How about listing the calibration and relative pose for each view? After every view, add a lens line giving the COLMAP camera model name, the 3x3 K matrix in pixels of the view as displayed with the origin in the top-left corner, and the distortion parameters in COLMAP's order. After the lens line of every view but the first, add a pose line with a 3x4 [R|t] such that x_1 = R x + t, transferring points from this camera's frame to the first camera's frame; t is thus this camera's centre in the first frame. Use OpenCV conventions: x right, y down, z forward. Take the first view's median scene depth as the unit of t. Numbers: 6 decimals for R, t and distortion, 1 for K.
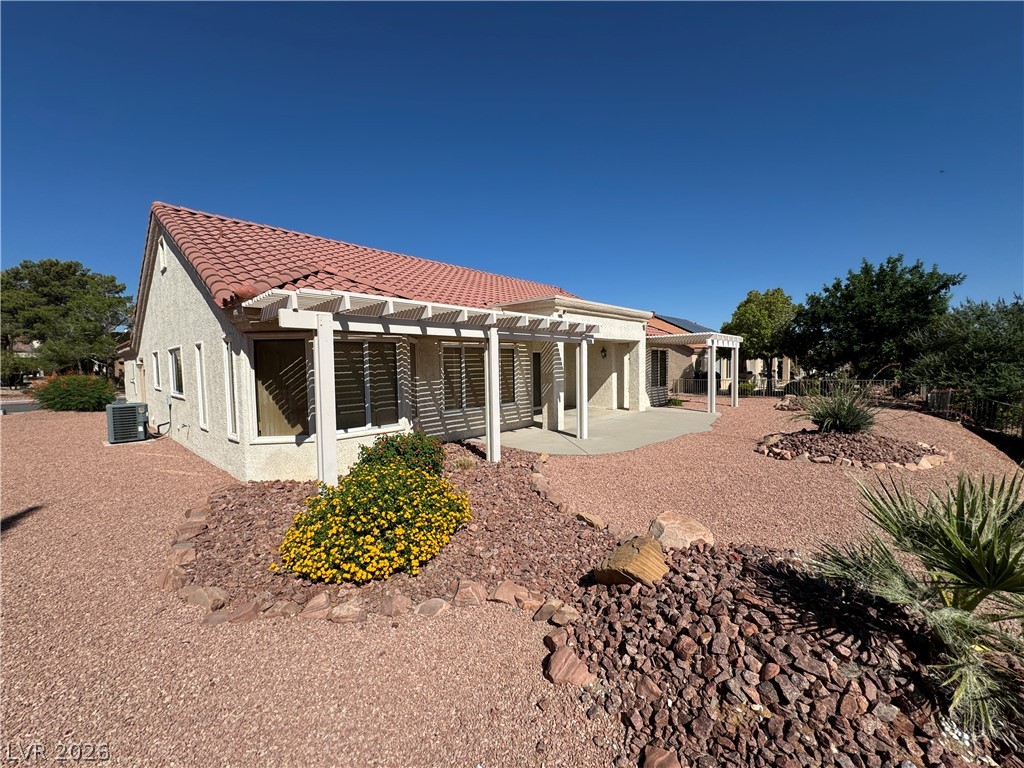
lens RADIAL K [[408.1, 0, 511.7], [0, 408.1, 385.7], [0, 0, 1]] dist [0.001155, -0.000104]
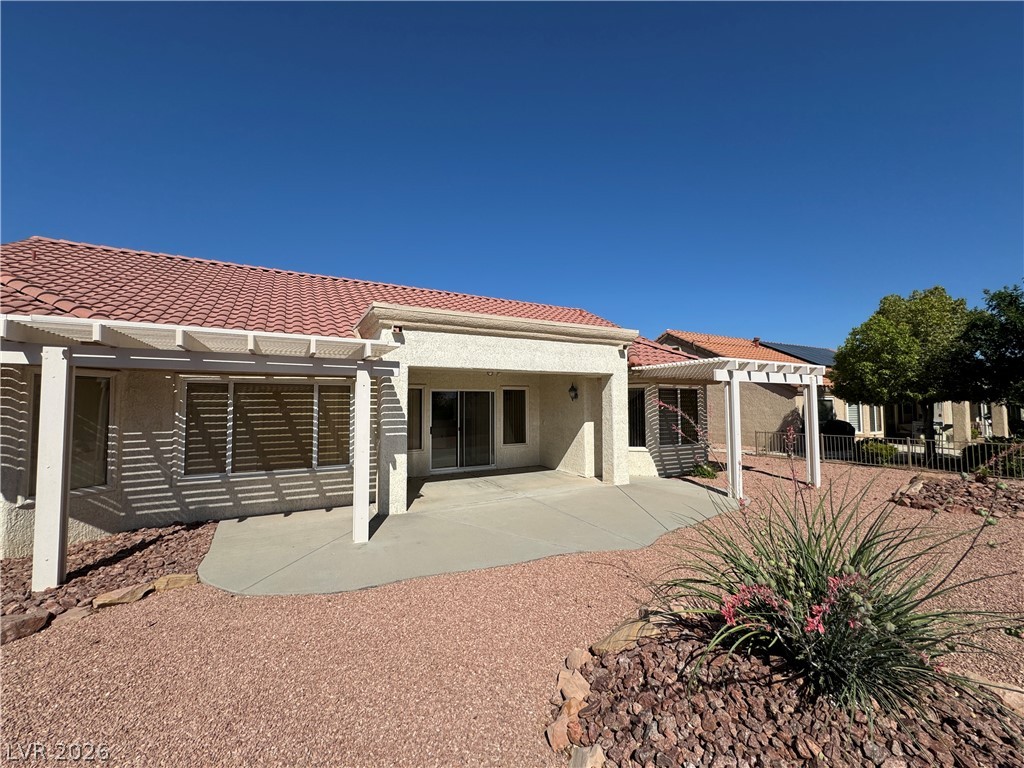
lens RADIAL K [[408.1, 0, 511.7], [0, 408.1, 385.7], [0, 0, 1]] dist [0.001155, -0.000104]
pose [[0.941971, -0.009515, -0.335558, 0.361704], [-0.026954, 0.994227, -0.103857, -0.020006], [0.334609, 0.106875, 0.936277, 0.327935]]
